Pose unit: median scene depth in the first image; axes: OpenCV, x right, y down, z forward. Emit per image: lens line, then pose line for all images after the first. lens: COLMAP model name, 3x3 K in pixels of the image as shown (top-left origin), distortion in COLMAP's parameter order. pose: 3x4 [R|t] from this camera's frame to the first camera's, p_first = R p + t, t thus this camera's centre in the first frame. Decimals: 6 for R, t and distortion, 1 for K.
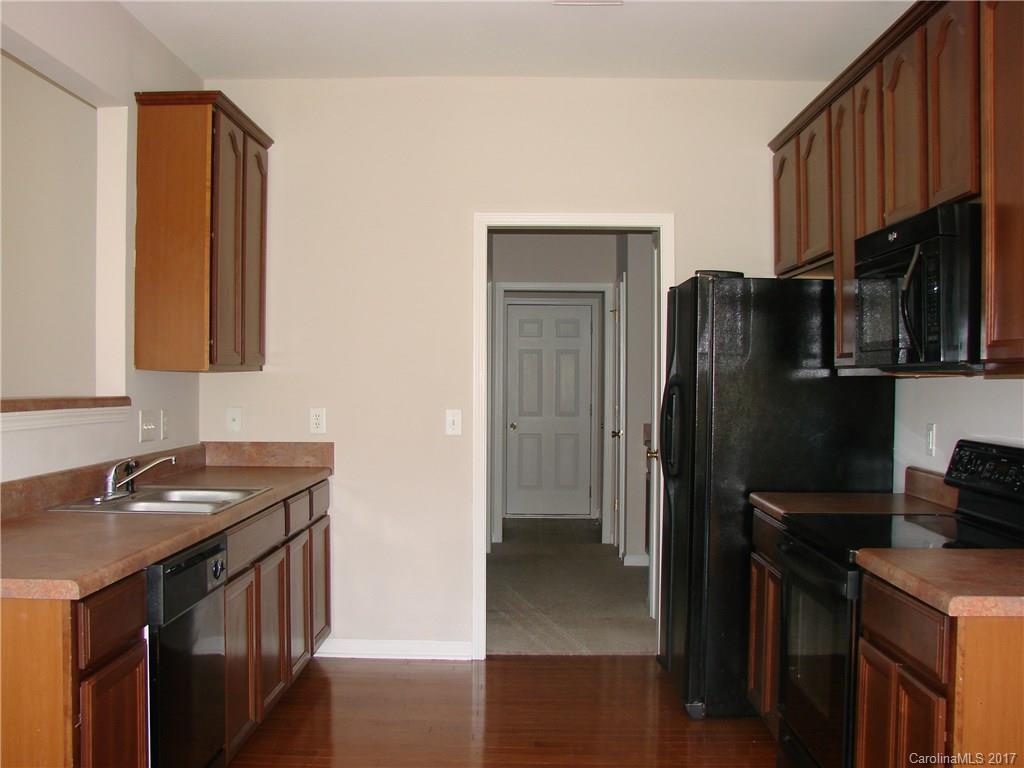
lens RADIAL K [[1109.0, 0, 512.0], [0, 1109.0, 384.0], [0, 0, 1]] dist [-0.216882, 0.238664]
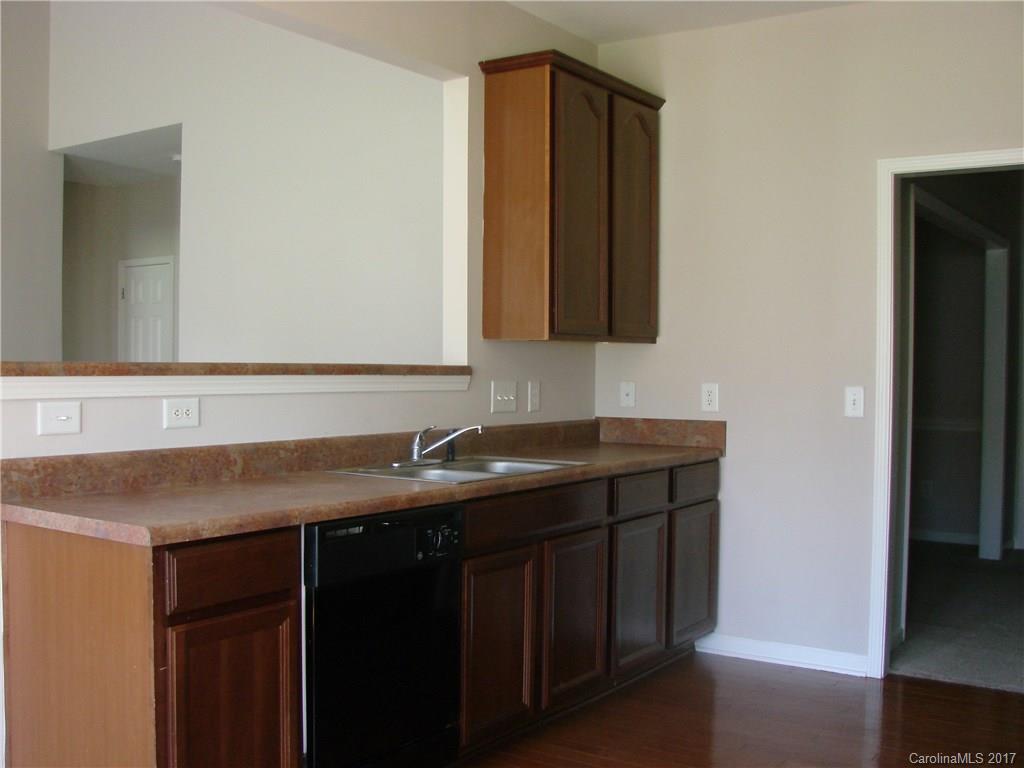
lens RADIAL K [[1109.0, 0, 512.0], [0, 1109.0, 384.0], [0, 0, 1]] dist [-0.216882, 0.238664]
pose [[0.833831, 0.014646, -0.551826, 0.195730], [-0.009161, 0.999877, 0.012696, 0.012034], [0.551944, -0.005531, 0.833863, 0.138167]]
